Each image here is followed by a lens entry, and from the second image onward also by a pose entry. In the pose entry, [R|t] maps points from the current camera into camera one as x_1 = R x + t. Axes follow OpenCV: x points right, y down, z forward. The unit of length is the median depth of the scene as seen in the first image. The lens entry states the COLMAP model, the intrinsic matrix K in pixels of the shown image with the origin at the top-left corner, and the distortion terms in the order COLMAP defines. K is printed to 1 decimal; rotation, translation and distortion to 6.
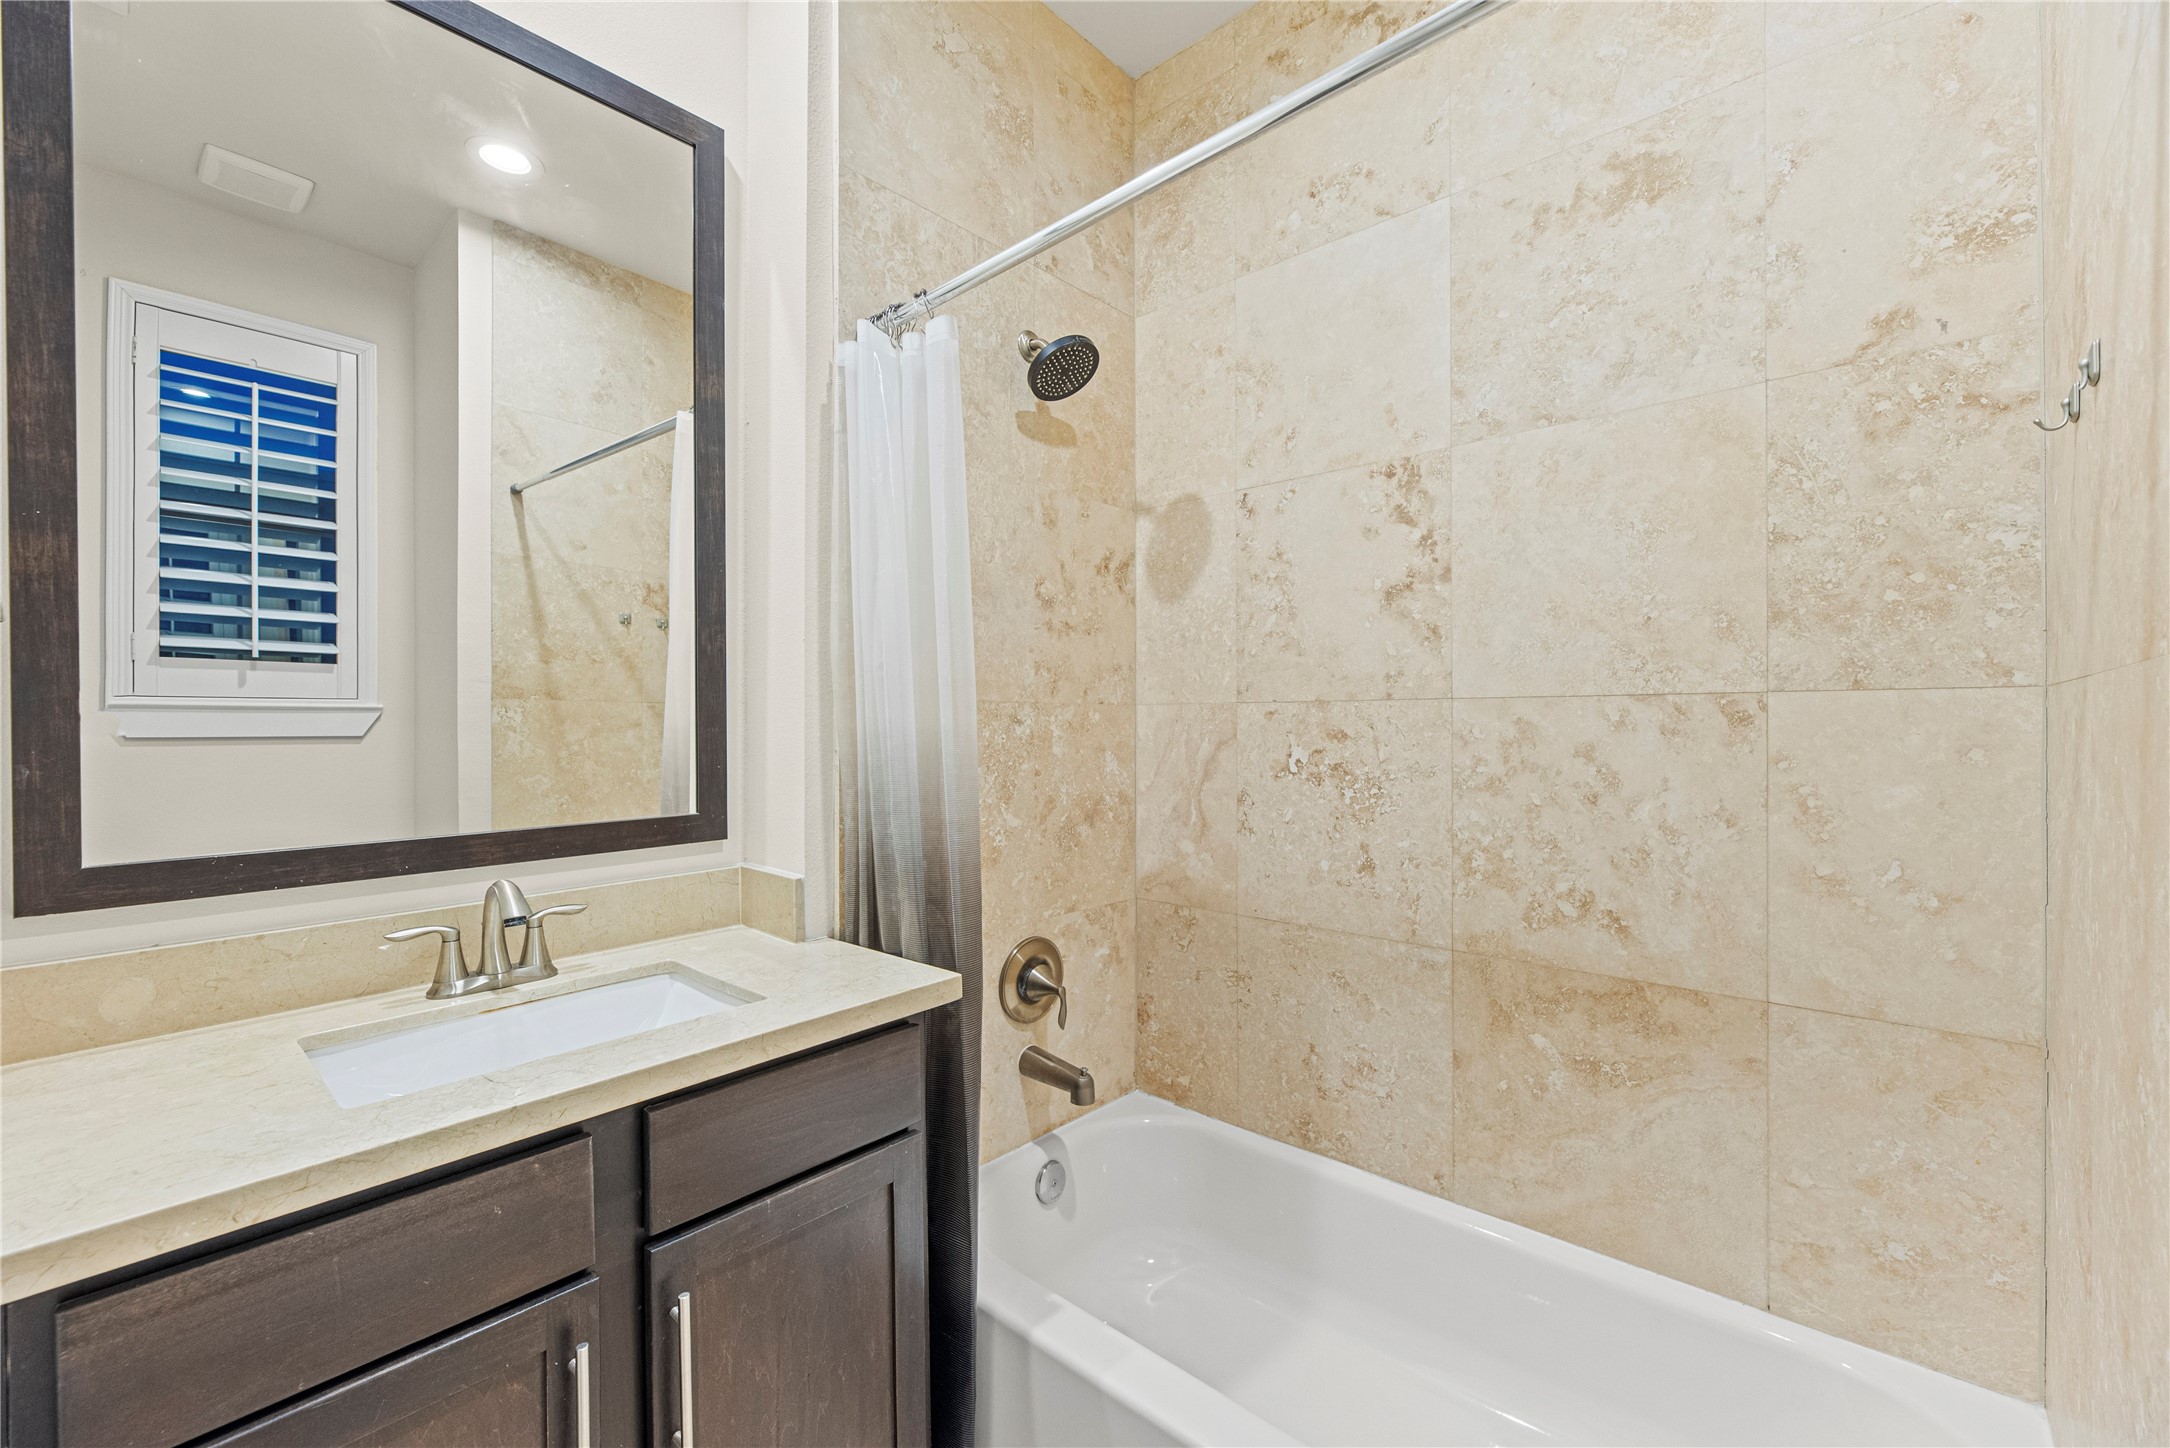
lens RADIAL K [[858.5, 0, 1085.0], [0, 858.5, 724.0], [0, 0, 1]] dist [0.000168, 0.000043]
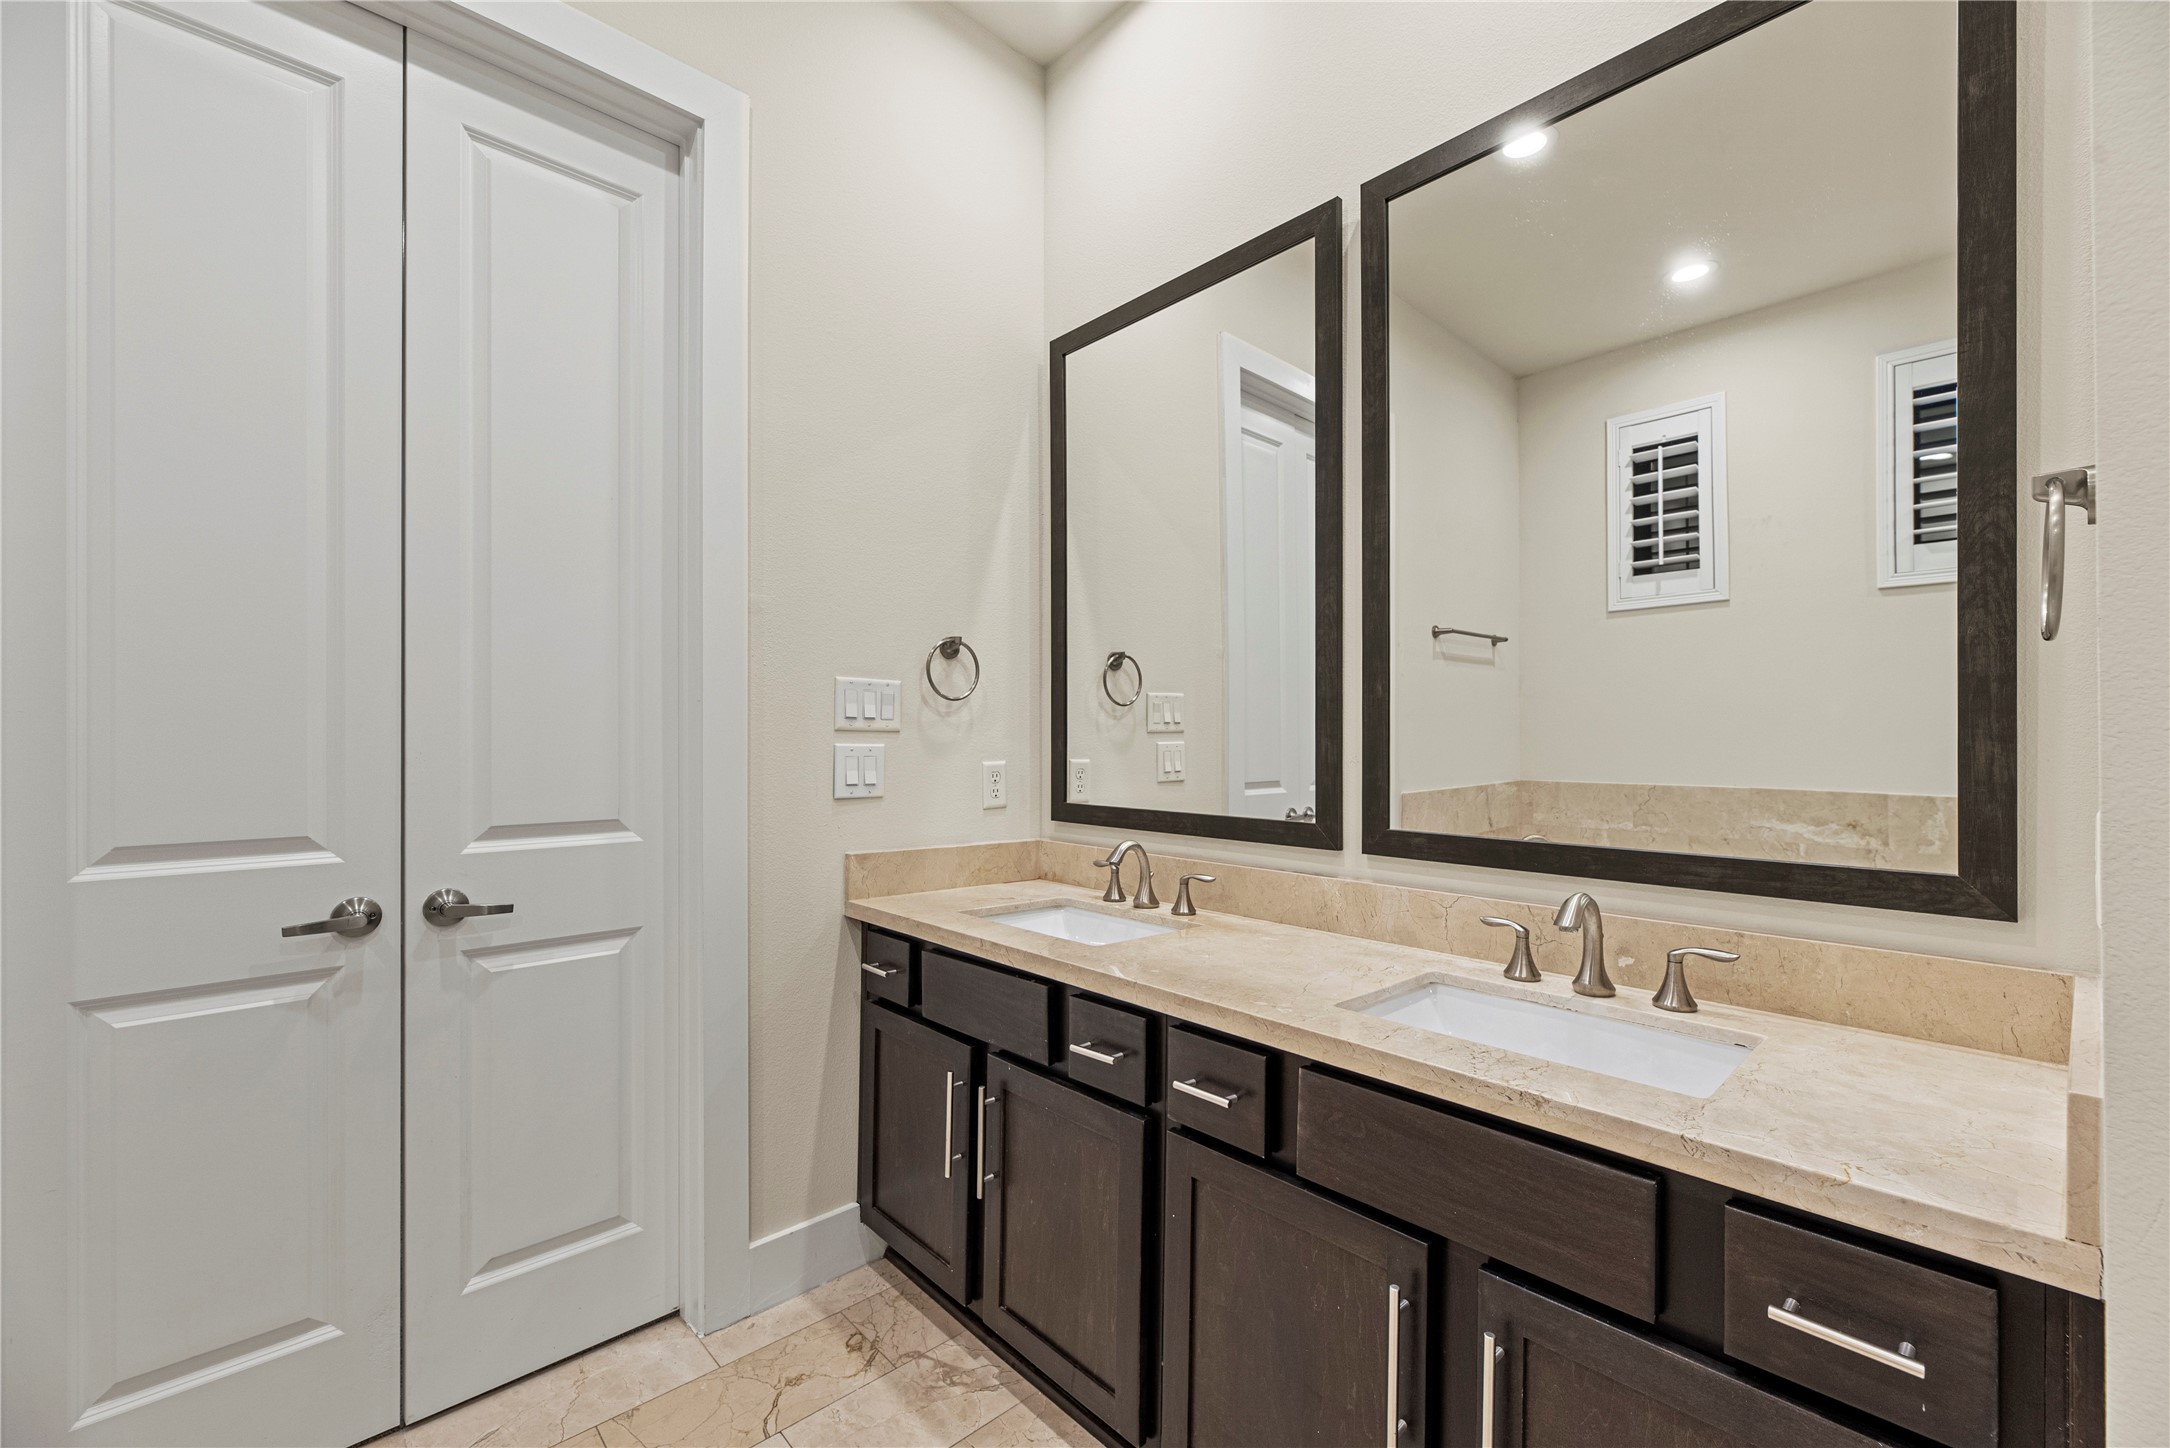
lens RADIAL K [[886.1, 0, 1106.3], [0, 886.1, 767.5], [0, 0, 1]] dist [0.000085, 0.000017]
pose [[-0.089381, 0.034225, -0.995409, 0.585973], [-0.007838, 0.999354, 0.035065, -0.006636], [0.995967, 0.010936, -0.089055, 0.658619]]
